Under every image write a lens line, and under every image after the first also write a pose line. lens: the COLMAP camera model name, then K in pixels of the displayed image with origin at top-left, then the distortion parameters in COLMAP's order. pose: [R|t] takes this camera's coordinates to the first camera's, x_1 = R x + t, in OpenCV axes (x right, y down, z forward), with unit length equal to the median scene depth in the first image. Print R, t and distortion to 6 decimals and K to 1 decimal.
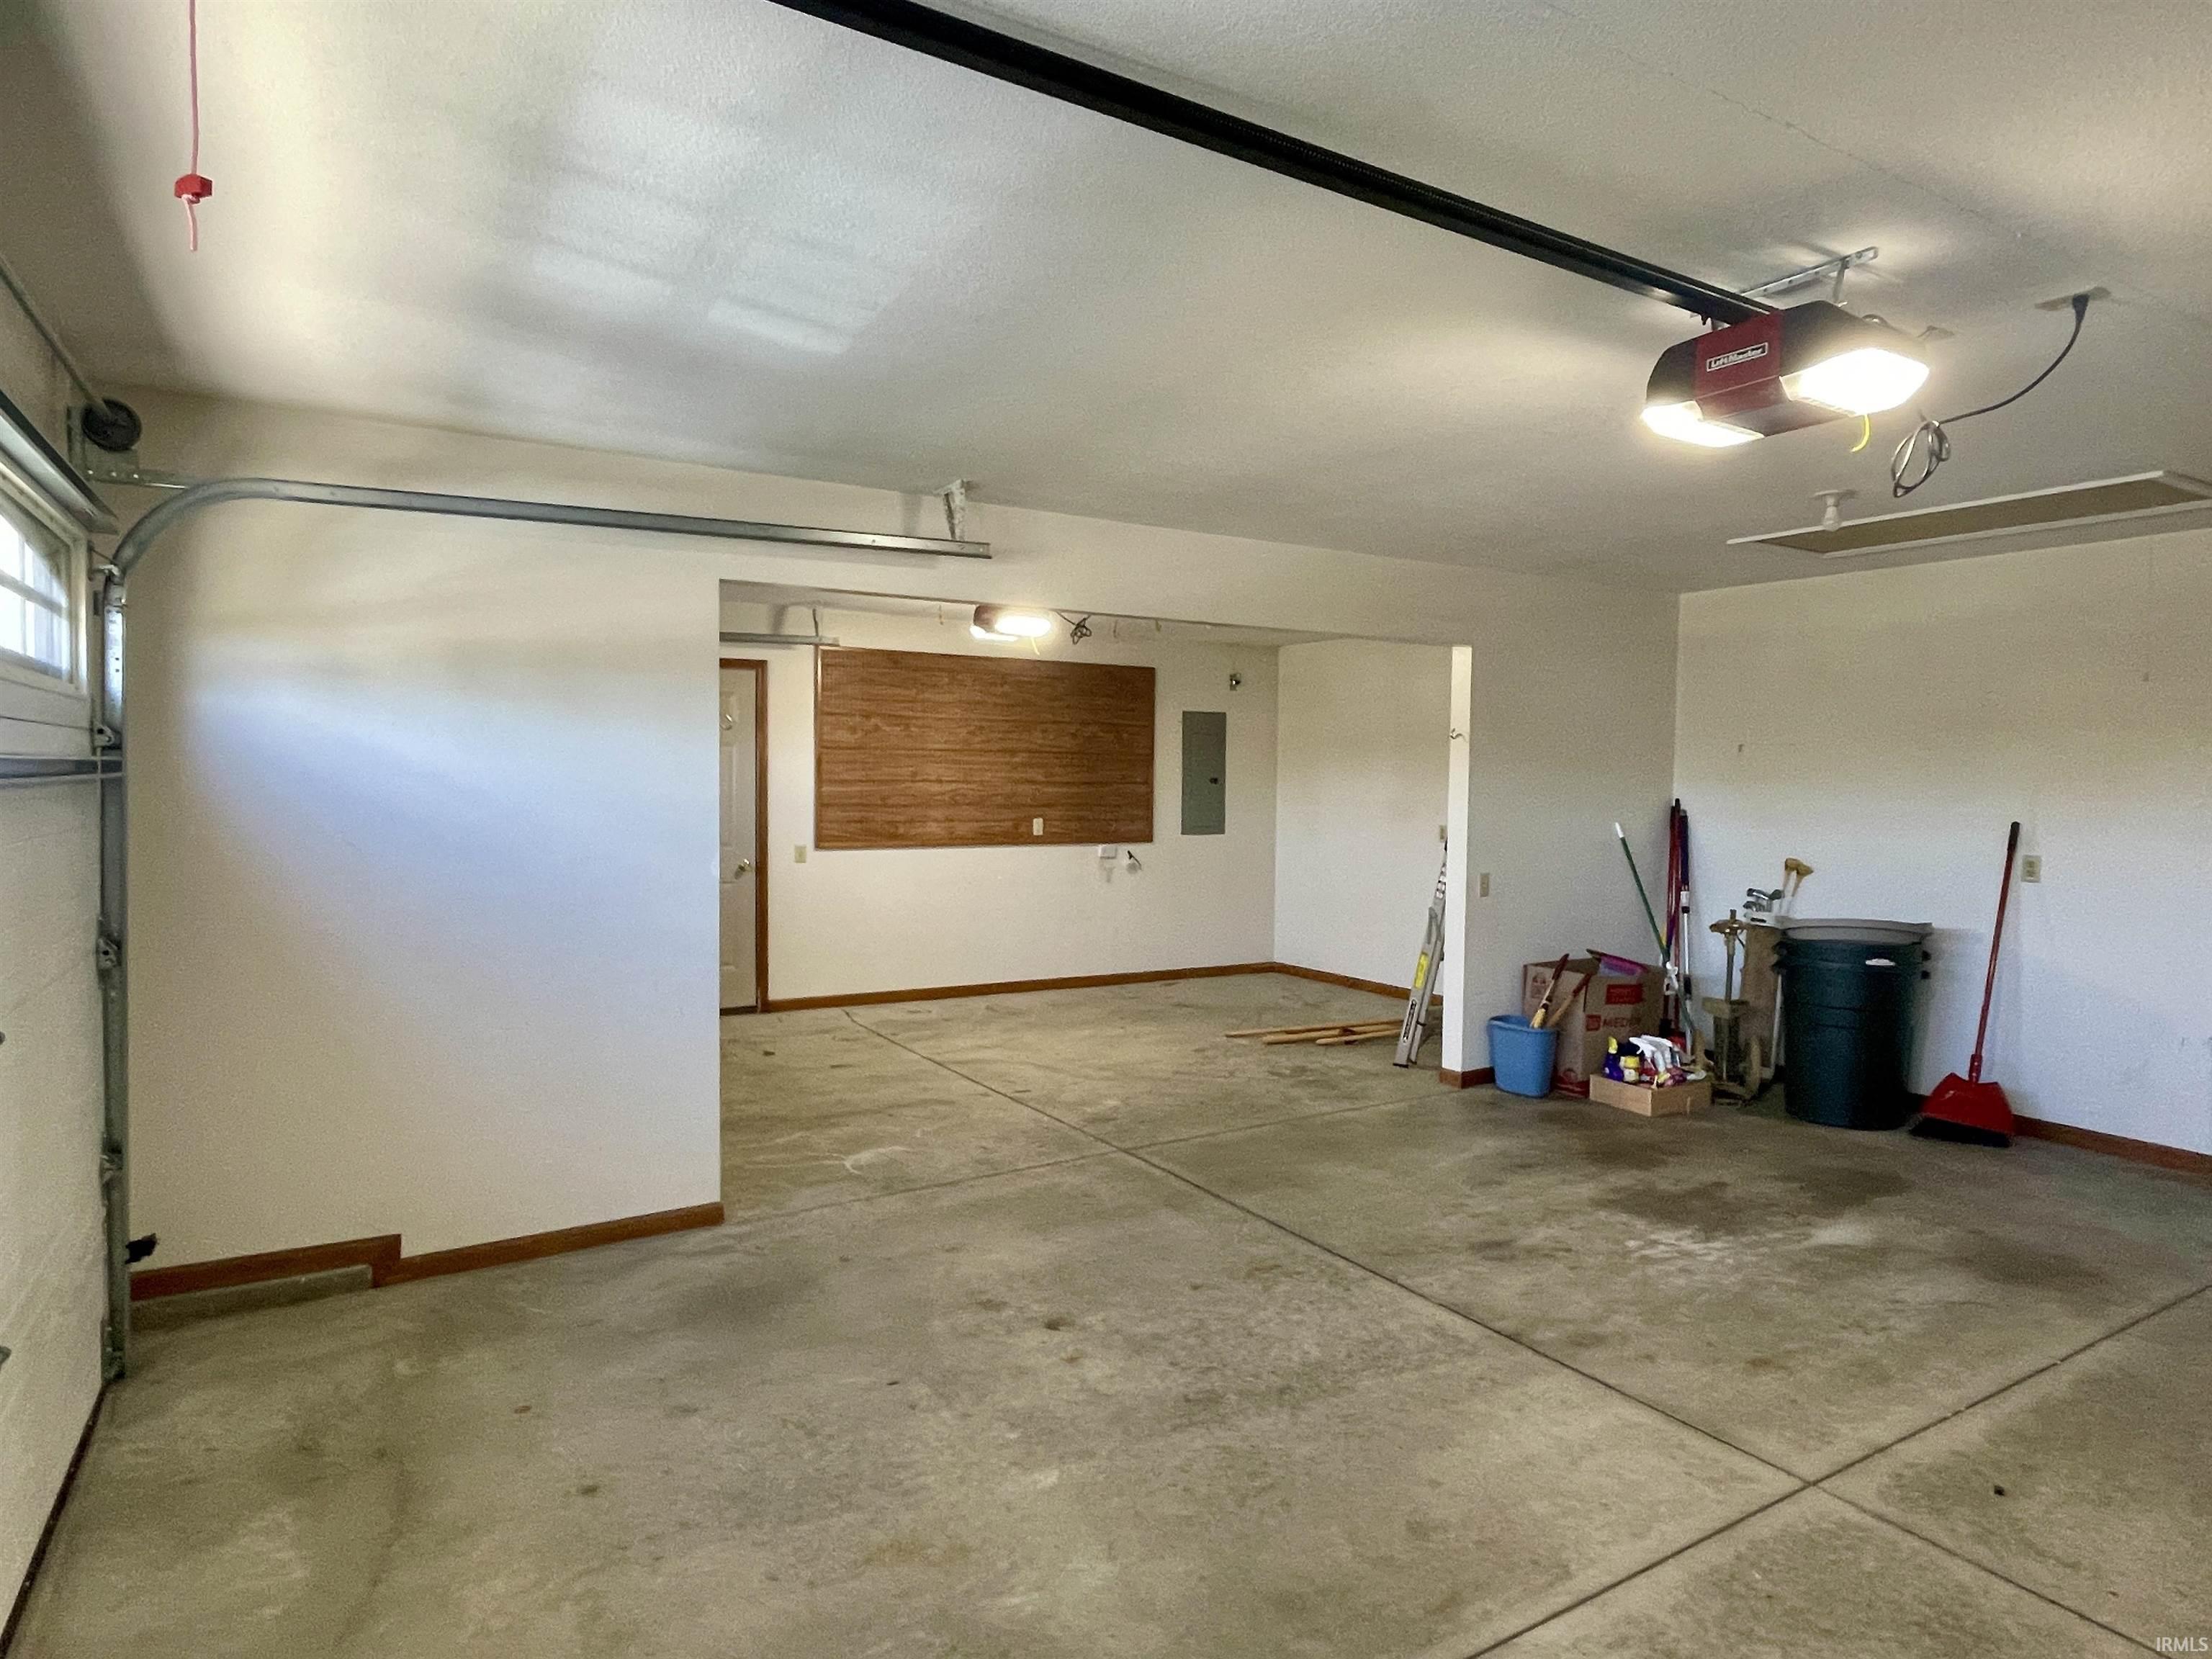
lens RADIAL K [[1288.9, 0, 1104.7], [0, 1288.9, 835.6], [0, 0, 1]] dist [-0.003130, 0.001186]
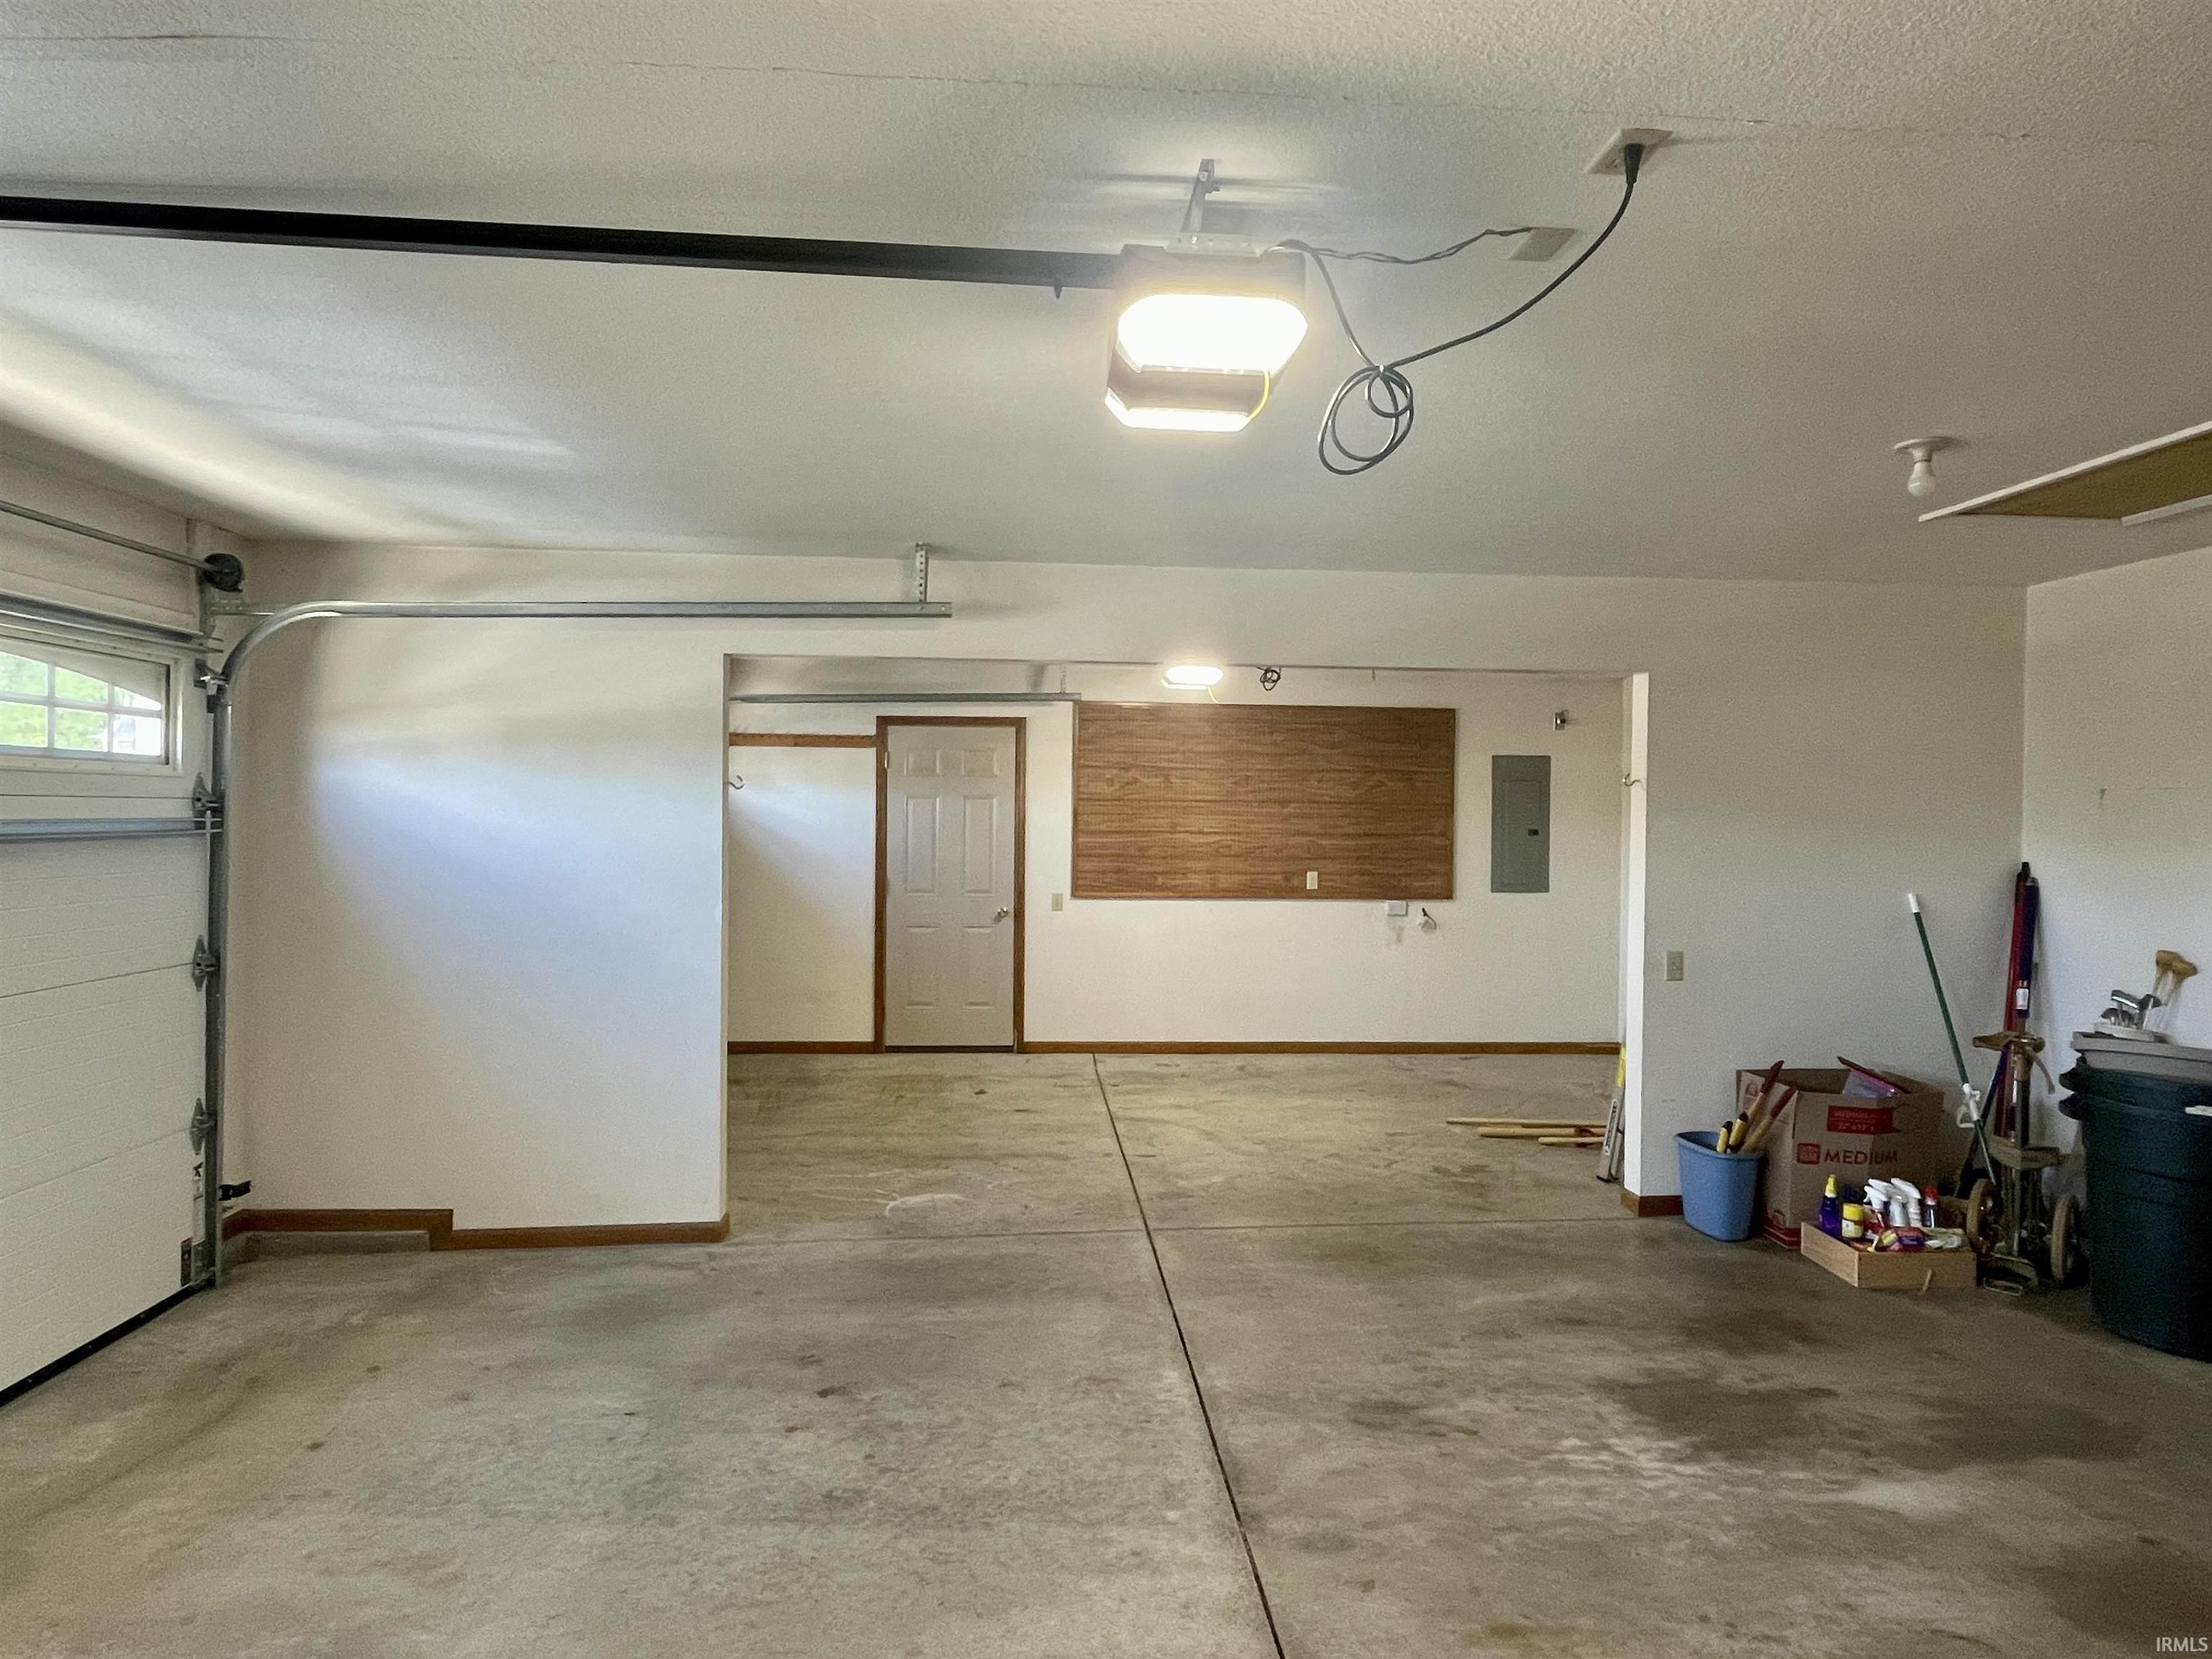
lens RADIAL K [[1288.9, 0, 1108.1], [0, 1288.9, 832.9], [0, 0, 1]] dist [-0.003130, 0.001186]
pose [[0.891854, 0.005088, -0.452295, 0.450088], [-0.021691, 0.999267, -0.031528, -0.015909], [0.451804, 0.037929, 0.891311, 0.153087]]
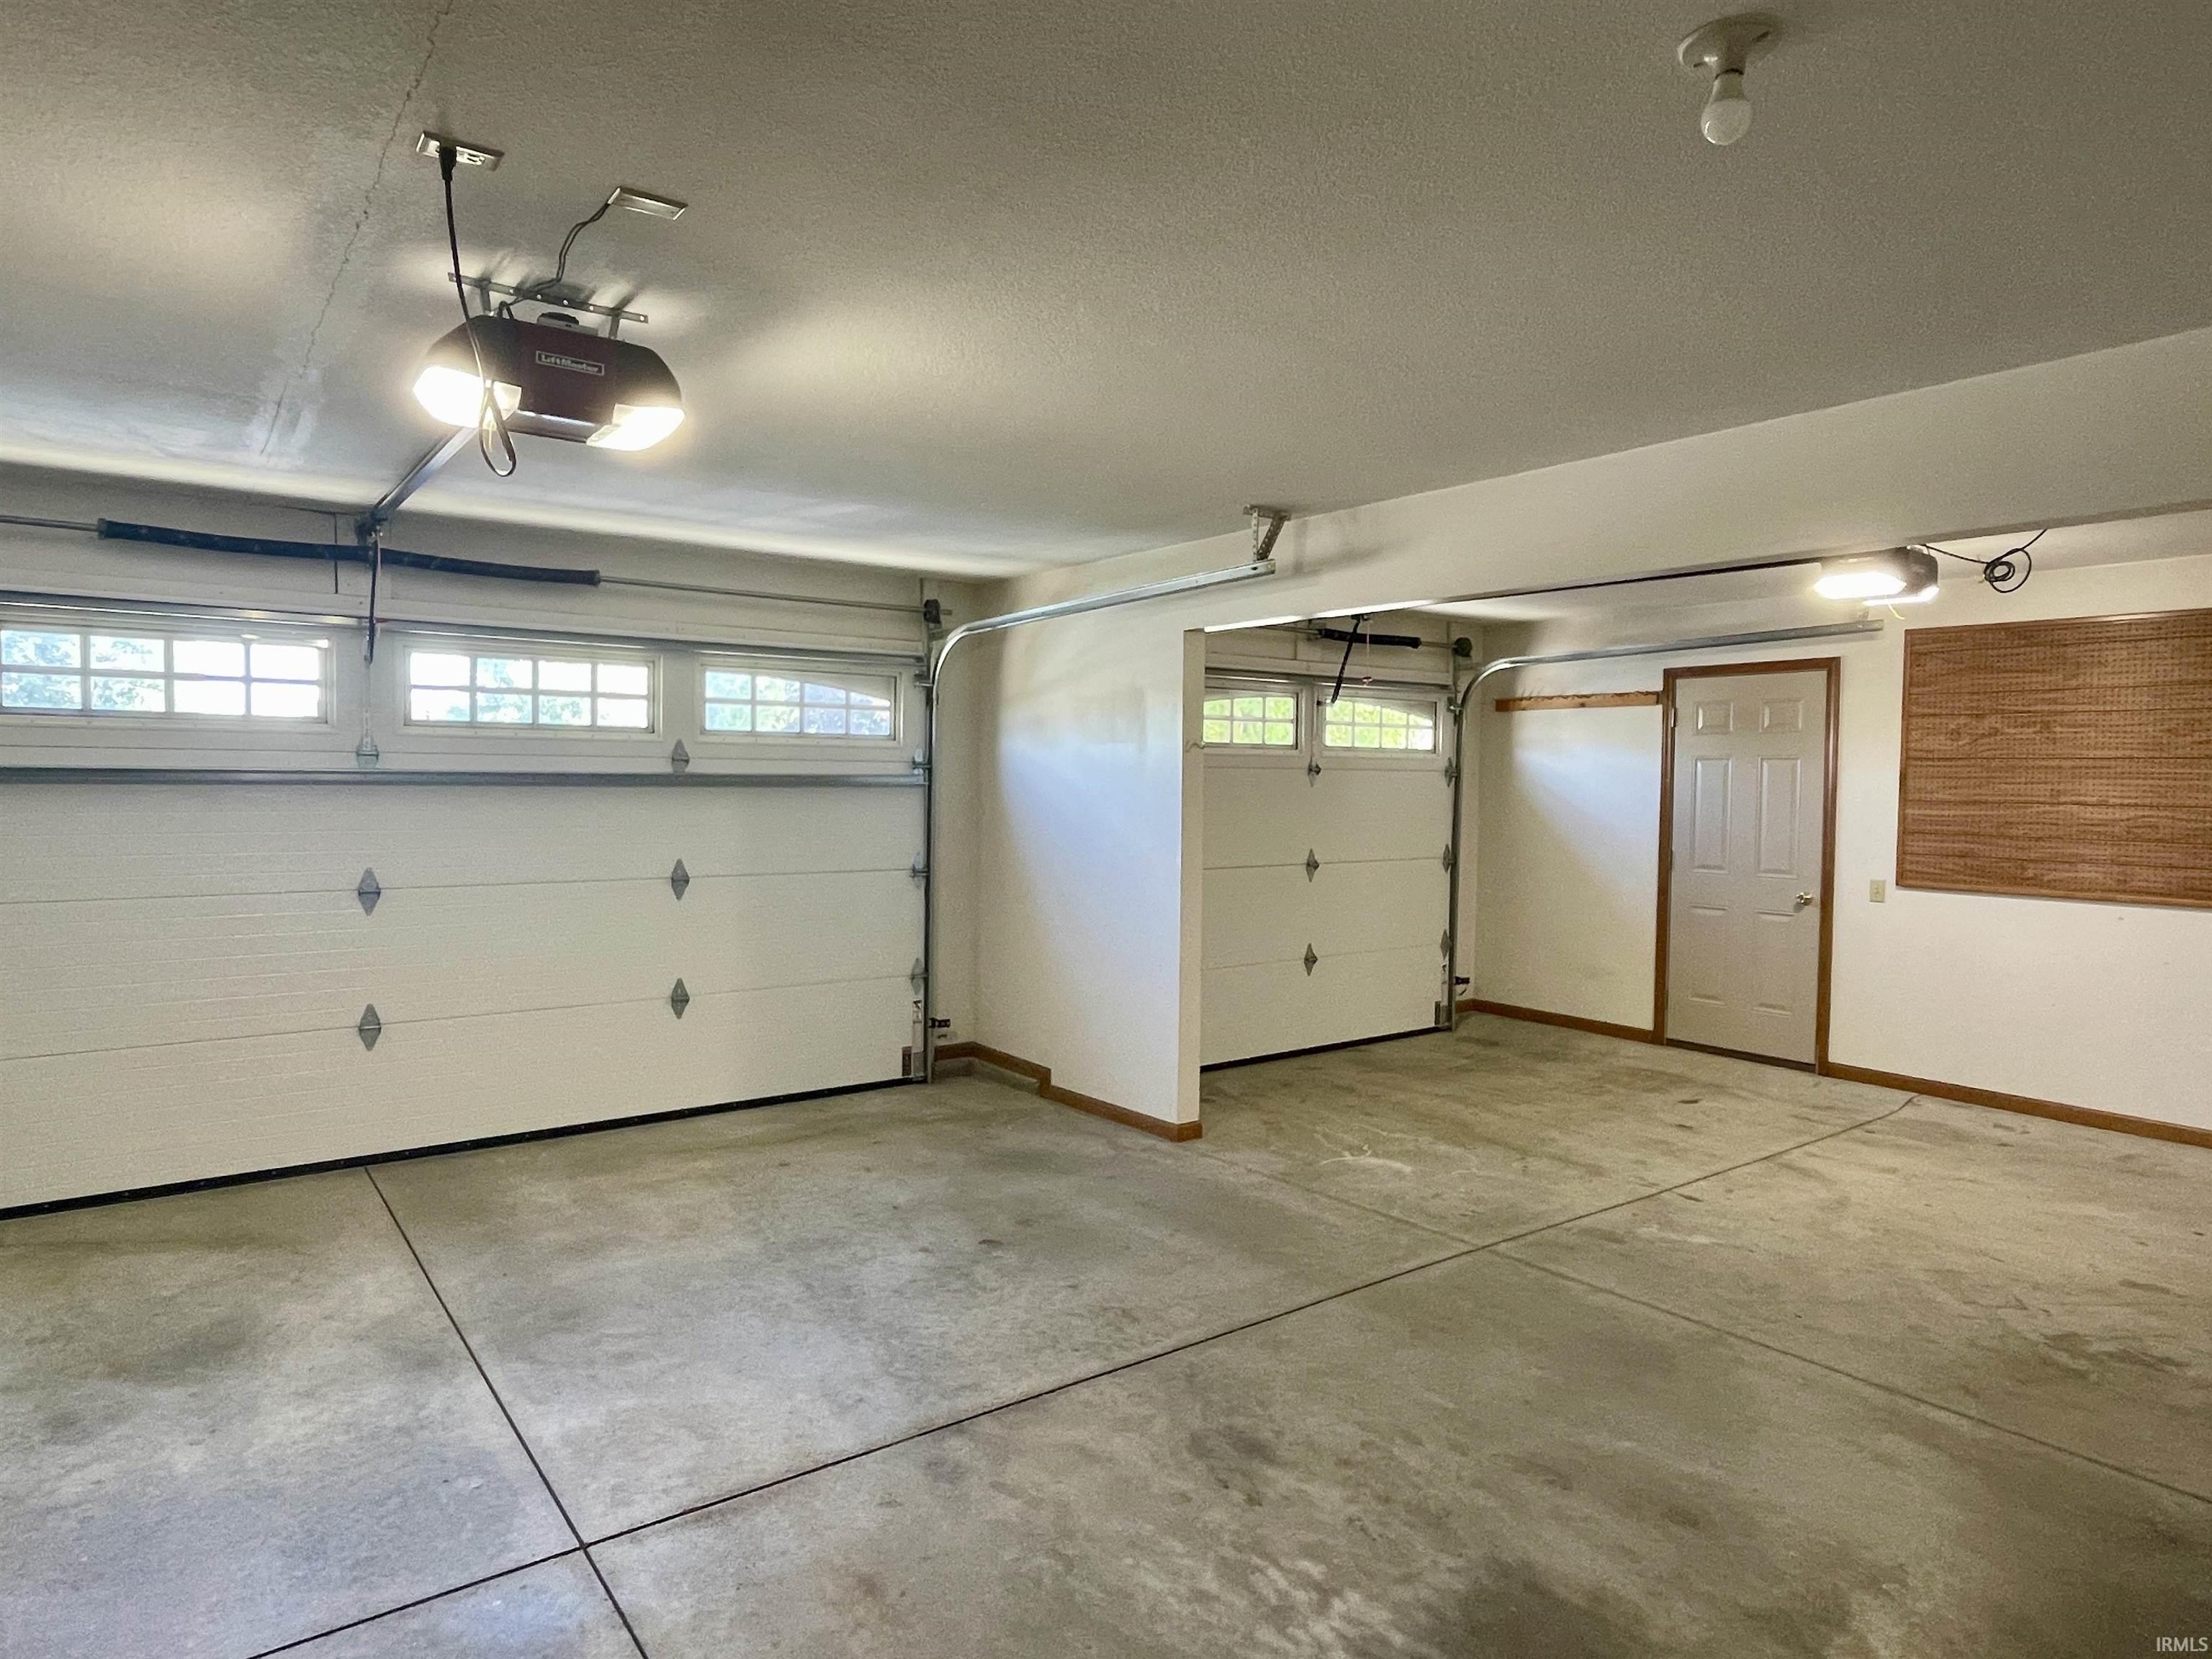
lens RADIAL K [[1288.9, 0, 1104.0], [0, 1288.9, 828.2], [0, 0, 1]] dist [-0.003130, 0.001186]
pose [[0.096039, 0.030342, -0.994915, 0.867082], [-0.057298, 0.998046, 0.024907, -0.029386], [0.993727, 0.054615, 0.097590, 0.732072]]
